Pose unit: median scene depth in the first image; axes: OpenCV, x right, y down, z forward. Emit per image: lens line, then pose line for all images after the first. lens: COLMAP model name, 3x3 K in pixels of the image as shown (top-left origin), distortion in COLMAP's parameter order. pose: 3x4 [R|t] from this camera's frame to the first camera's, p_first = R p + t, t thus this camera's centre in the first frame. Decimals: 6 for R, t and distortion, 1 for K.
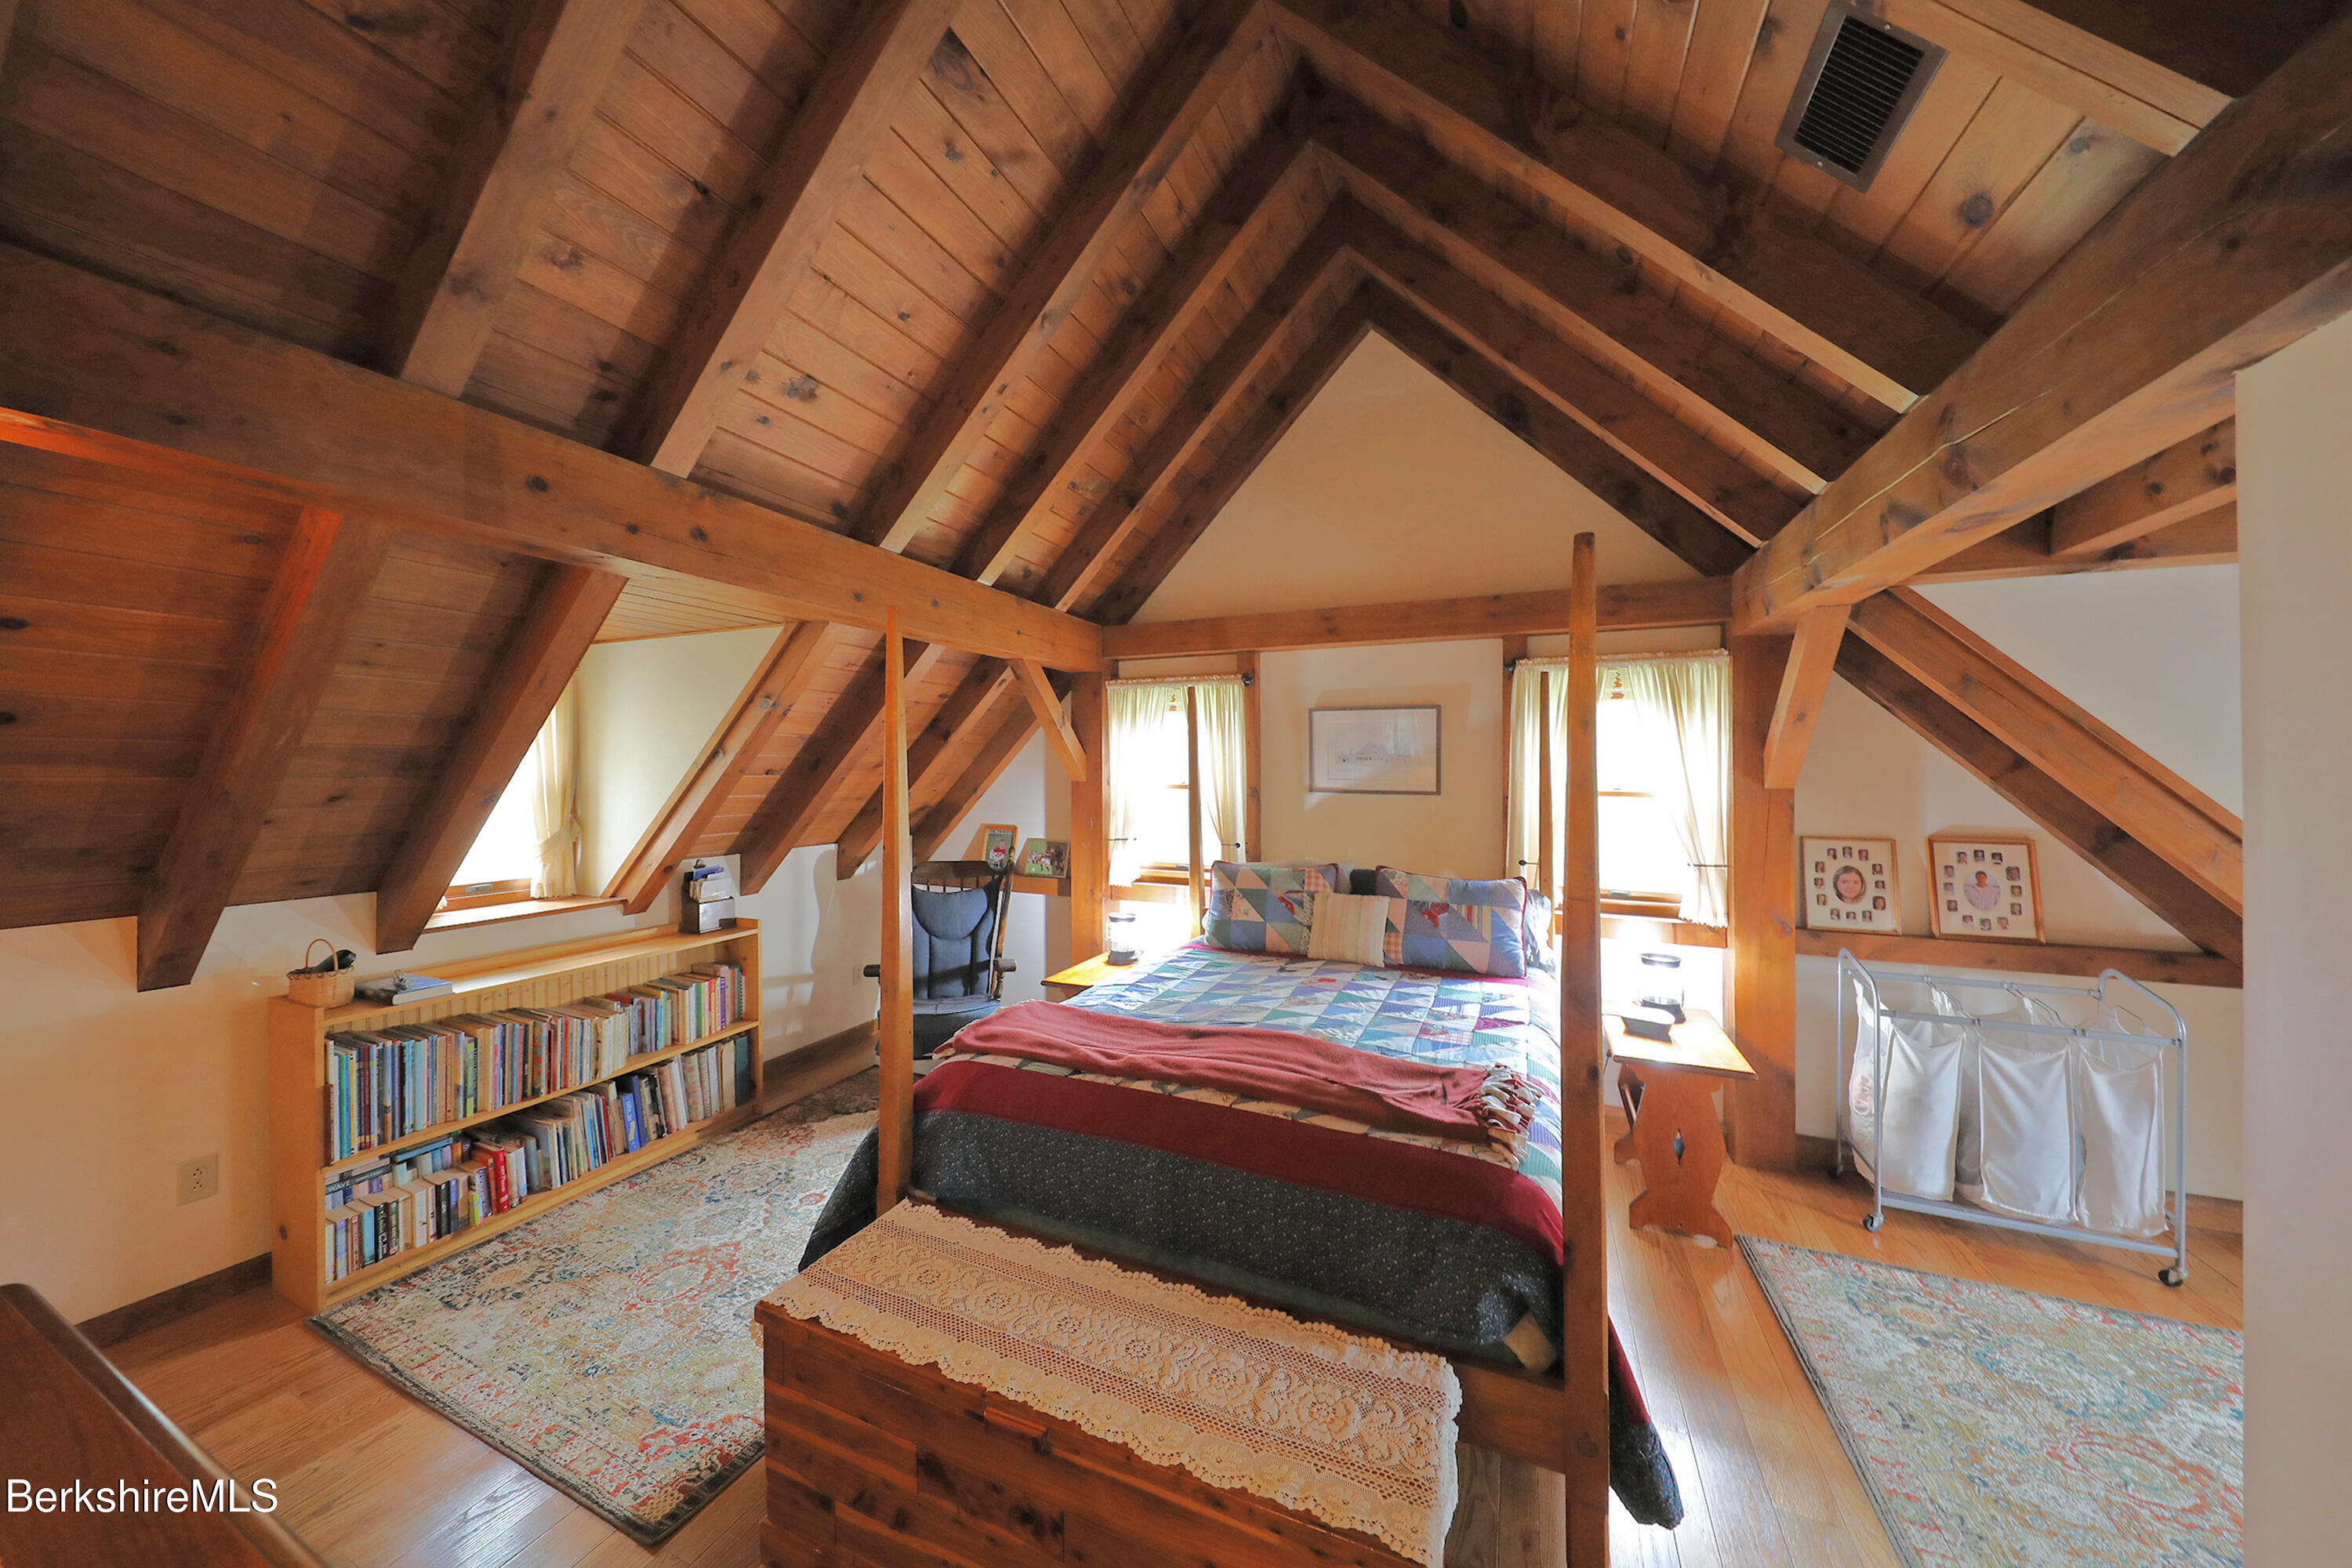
lens RADIAL K [[778.5, 0, 1189.9], [0, 778.5, 758.1], [0, 0, 1]] dist [-0.008711, -0.000171]
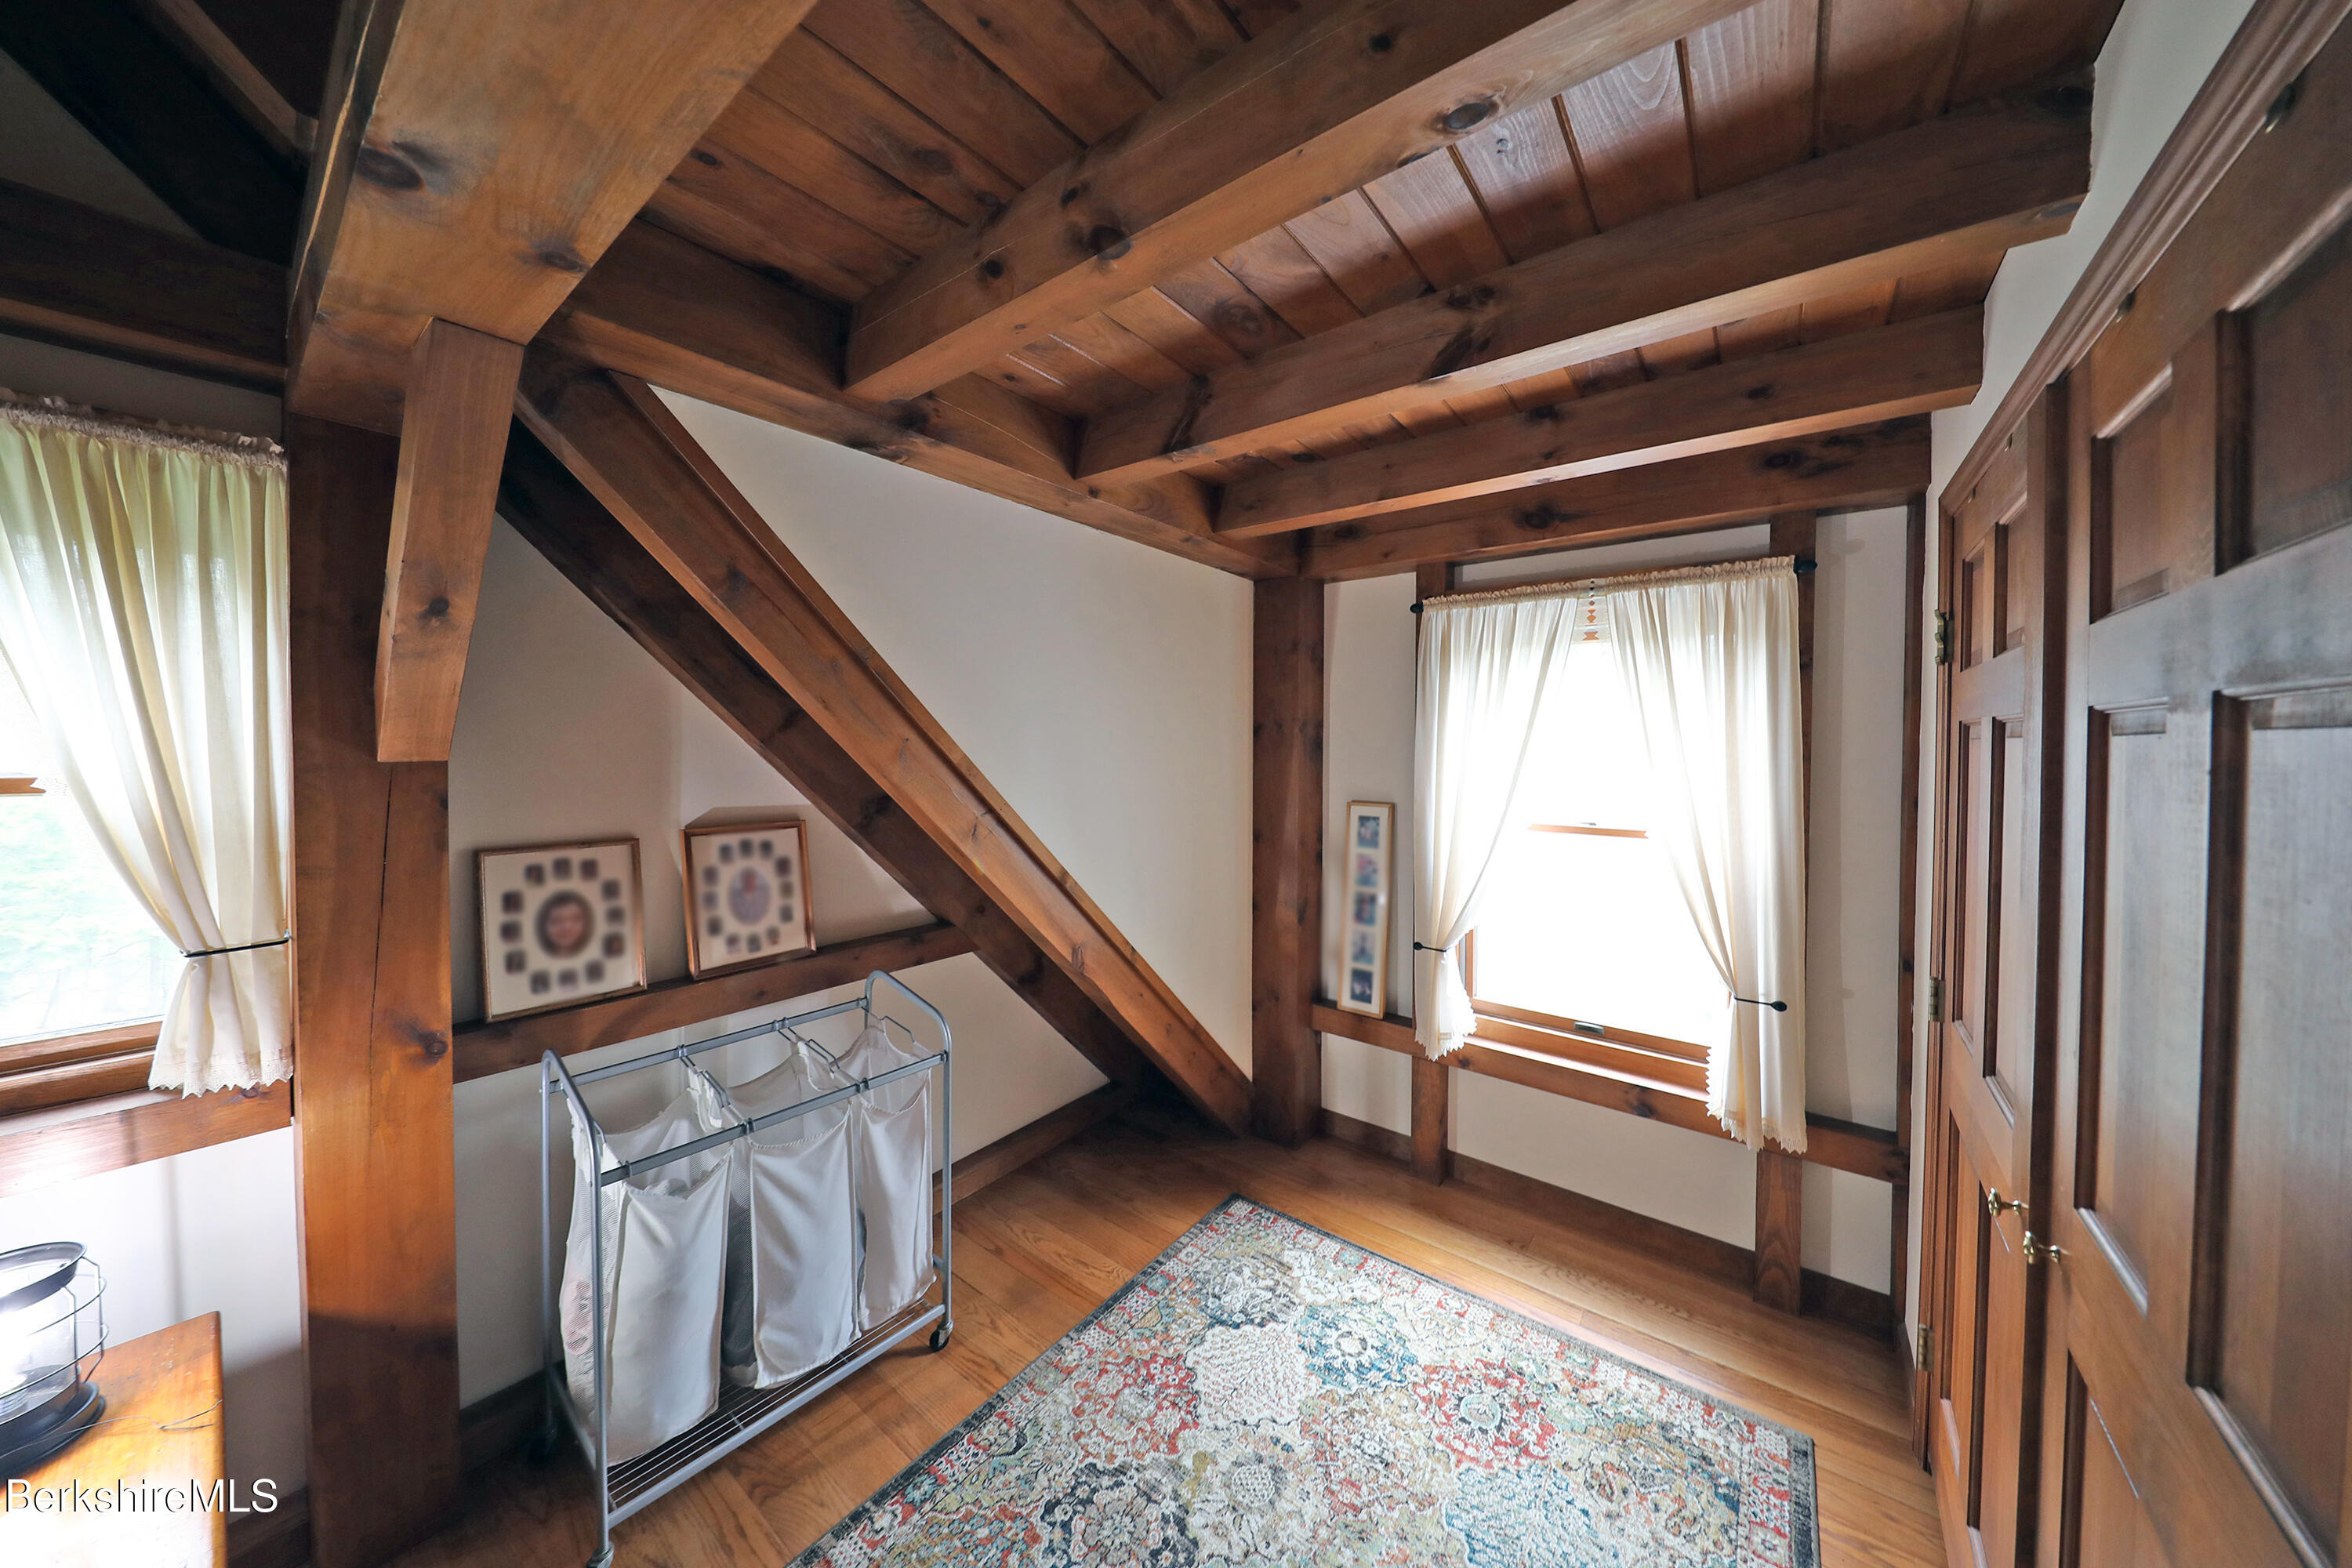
lens RADIAL K [[778.5, 0, 1189.9], [0, 778.5, 758.1], [0, 0, 1]] dist [-0.008711, -0.000171]
pose [[0.243980, -0.025238, 0.969452, 0.424484], [-0.022821, 0.999235, 0.031757, 0.010232], [-0.969512, -0.029872, 0.243217, 0.425218]]
